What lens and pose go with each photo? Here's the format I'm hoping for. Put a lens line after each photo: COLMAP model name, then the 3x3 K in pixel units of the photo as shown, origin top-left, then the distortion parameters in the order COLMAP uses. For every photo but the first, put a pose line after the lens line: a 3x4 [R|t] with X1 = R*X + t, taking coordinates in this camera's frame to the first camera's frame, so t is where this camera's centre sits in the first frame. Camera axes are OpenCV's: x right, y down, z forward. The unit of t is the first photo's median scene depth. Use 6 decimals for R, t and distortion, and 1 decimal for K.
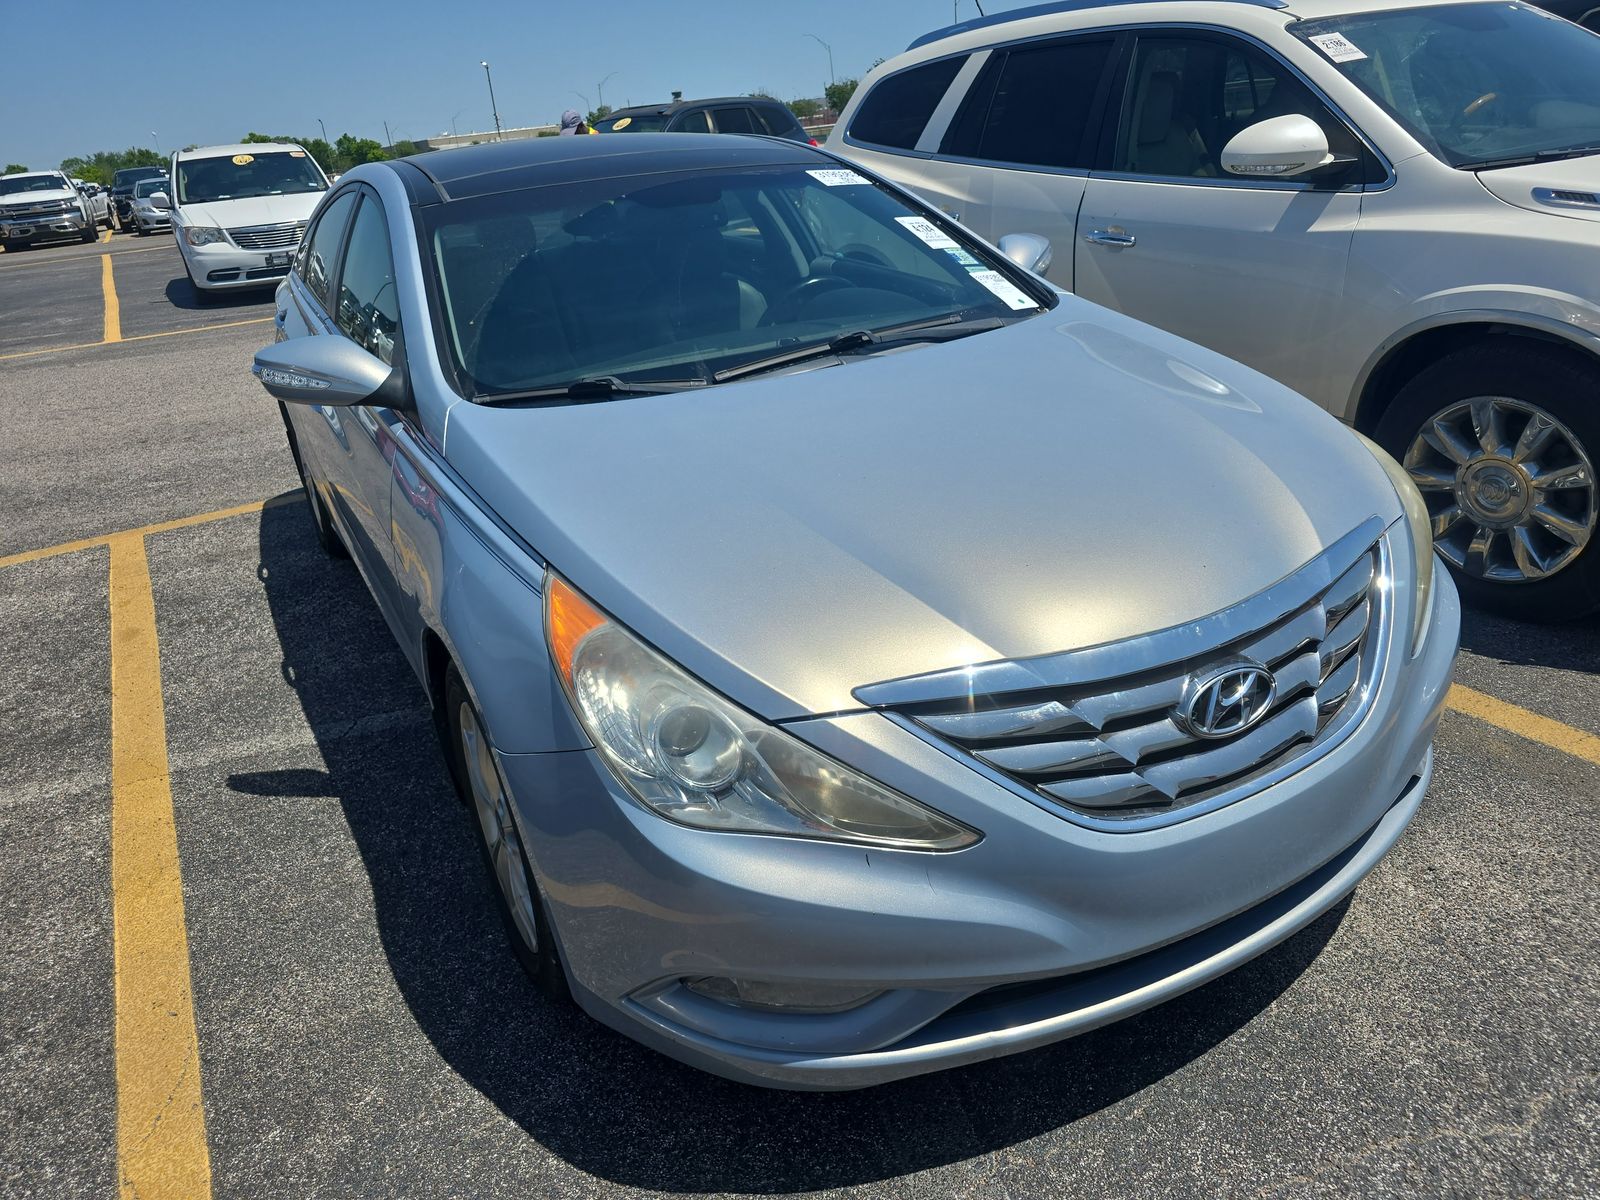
lens RADIAL K [[1096.3, 0, 815.2], [0, 1096.3, 597.7], [0, 0, 1]] dist [0.024707, -0.015161]
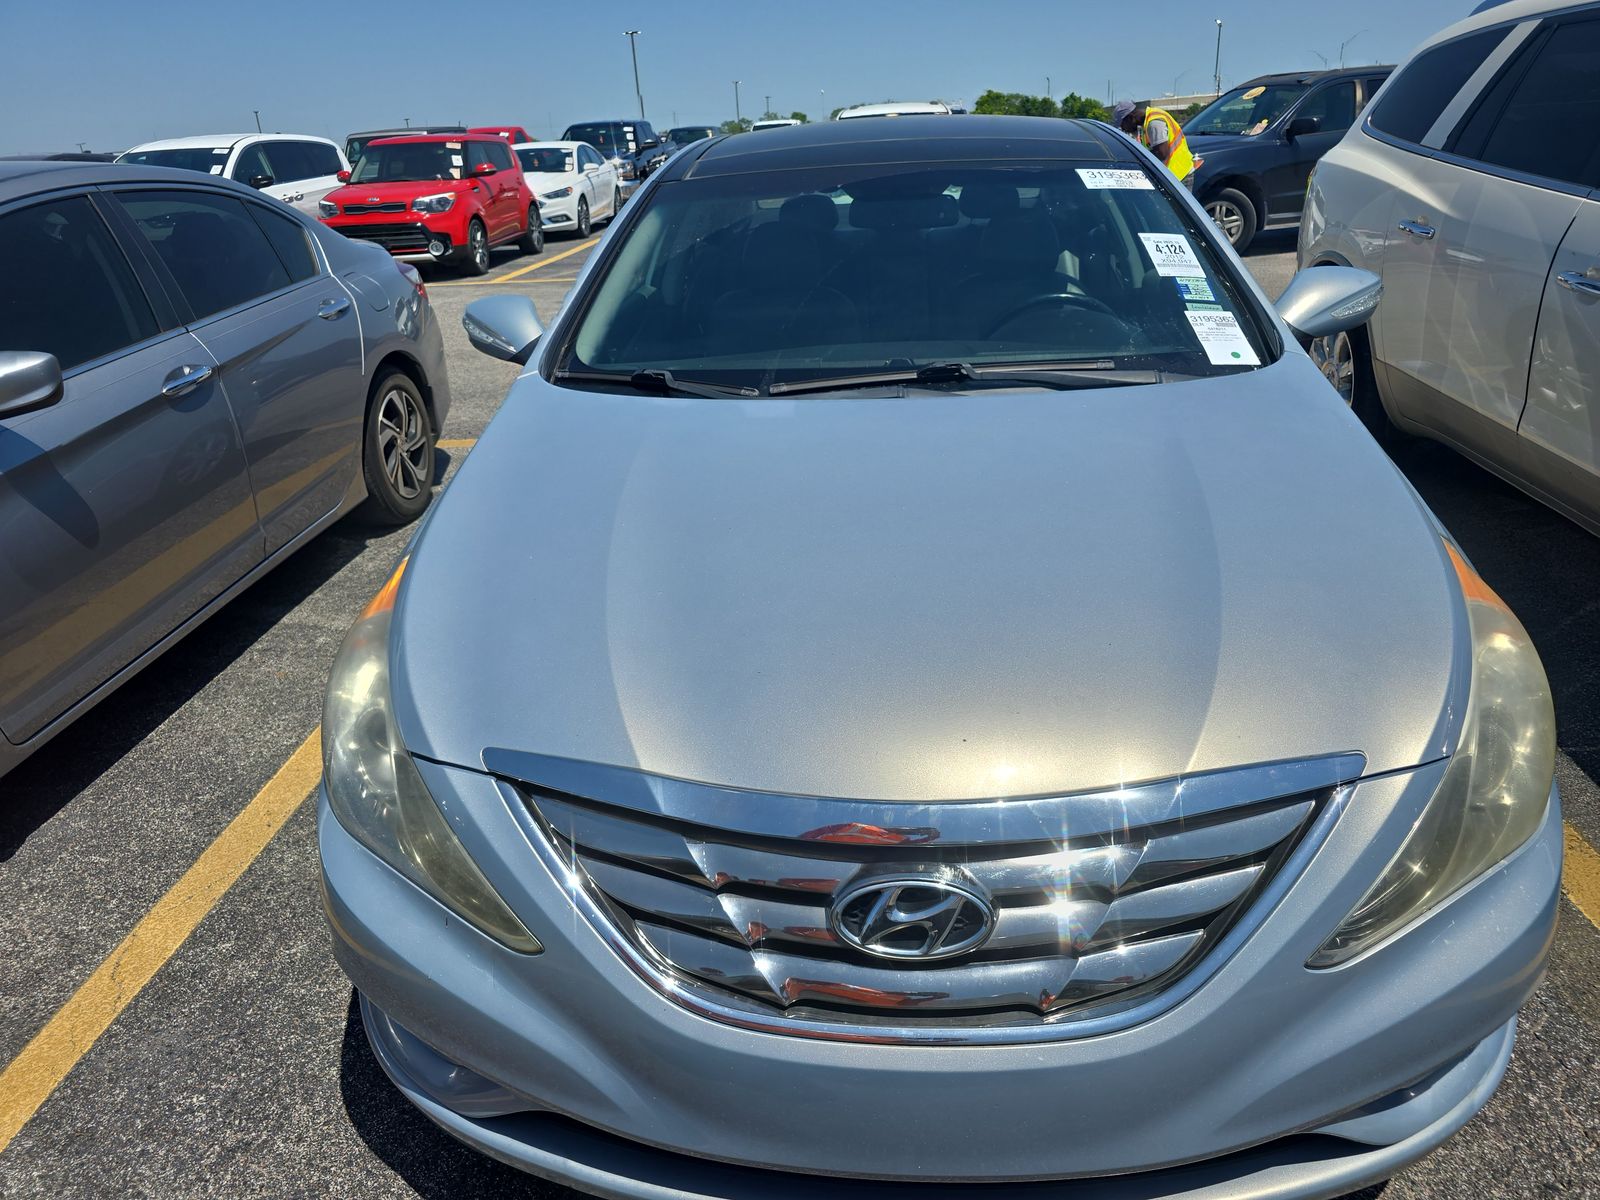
lens RADIAL K [[1096.3, 0, 816.6], [0, 1096.3, 603.6], [0, 0, 1]] dist [0.024707, -0.015161]
pose [[0.836611, 0.255601, -0.484510, 0.364083], [-0.239086, 0.966156, 0.096858, -0.100825], [0.492869, 0.034807, 0.869407, 0.167490]]
